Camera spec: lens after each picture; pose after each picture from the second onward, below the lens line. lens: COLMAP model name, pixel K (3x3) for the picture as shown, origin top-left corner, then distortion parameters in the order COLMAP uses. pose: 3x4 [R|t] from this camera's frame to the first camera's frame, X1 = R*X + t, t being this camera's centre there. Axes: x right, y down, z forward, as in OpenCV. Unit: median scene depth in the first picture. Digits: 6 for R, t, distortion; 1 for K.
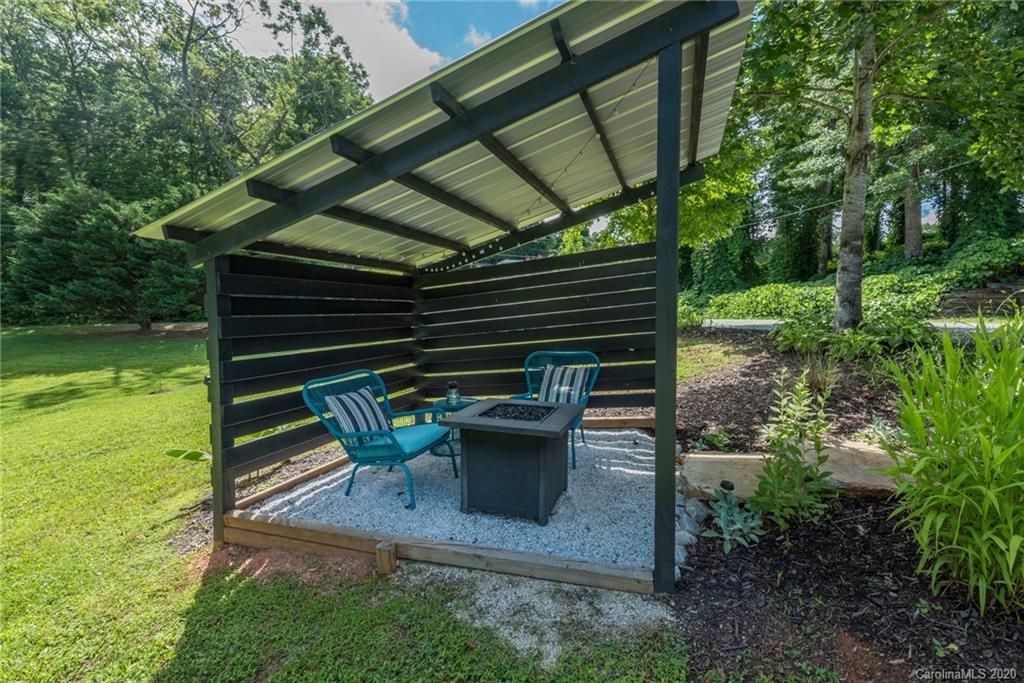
lens RADIAL K [[425.1, 0, 506.6], [0, 425.1, 342.7], [0, 0, 1]] dist [0.000036, -0.000321]
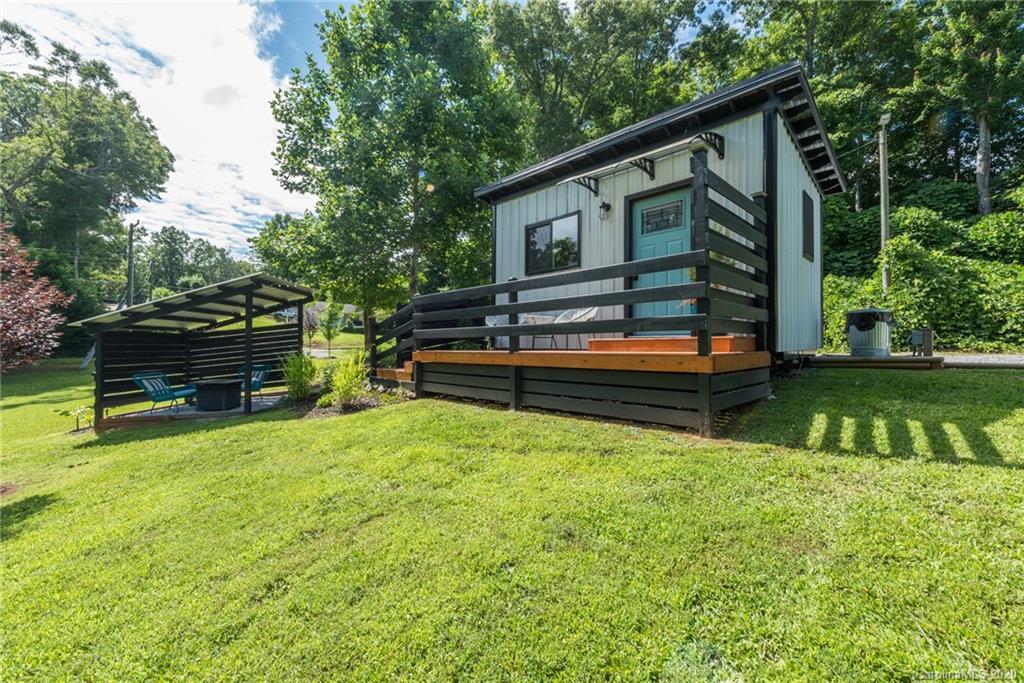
lens RADIAL K [[425.1, 0, 506.6], [0, 425.1, 342.7], [0, 0, 1]] dist [0.000036, -0.000321]
pose [[0.921541, -0.000260, 0.388280, 0.067599], [0.032693, 0.996501, -0.076927, 0.009331], [-0.386902, 0.083585, 0.918325, -0.277203]]
